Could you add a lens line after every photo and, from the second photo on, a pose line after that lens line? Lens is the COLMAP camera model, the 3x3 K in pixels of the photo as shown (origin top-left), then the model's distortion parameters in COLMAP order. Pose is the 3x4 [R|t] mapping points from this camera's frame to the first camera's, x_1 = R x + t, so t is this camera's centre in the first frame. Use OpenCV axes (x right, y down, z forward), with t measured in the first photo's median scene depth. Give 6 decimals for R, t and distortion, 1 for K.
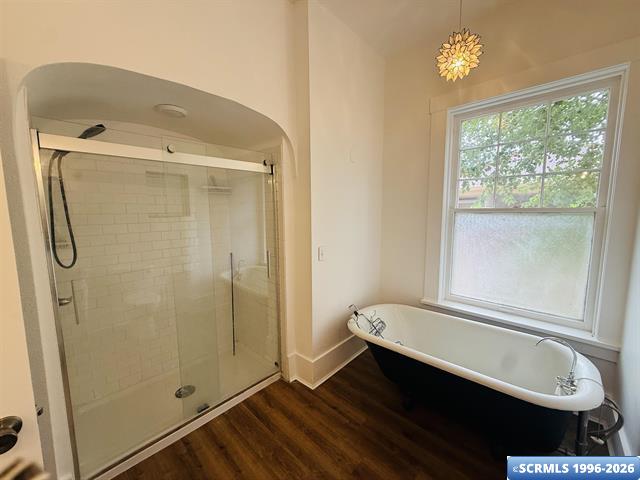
lens RADIAL K [[256.4, 0, 319.4], [0, 256.4, 238.4], [0, 0, 1]] dist [0.000753, -0.000532]
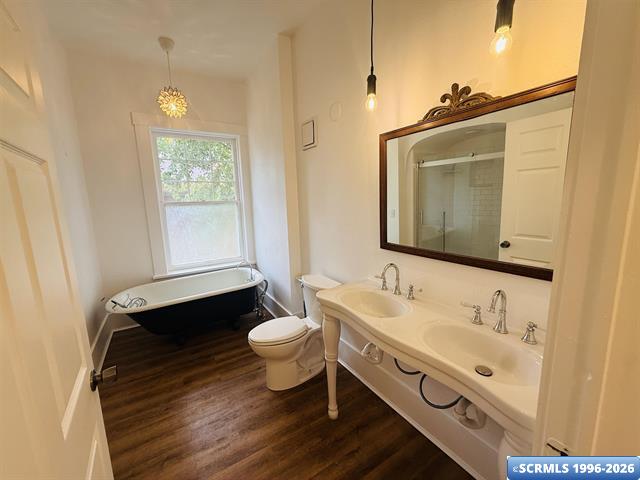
lens RADIAL K [[256.4, 0, 320.1], [0, 256.4, 240.3], [0, 0, 1]] dist [0.000753, -0.000532]
pose [[0.256696, -0.156441, 0.953747, -0.659692], [0.135287, 0.982914, 0.124813, 0.024471], [-0.956977, 0.096991, 0.273474, -0.150269]]
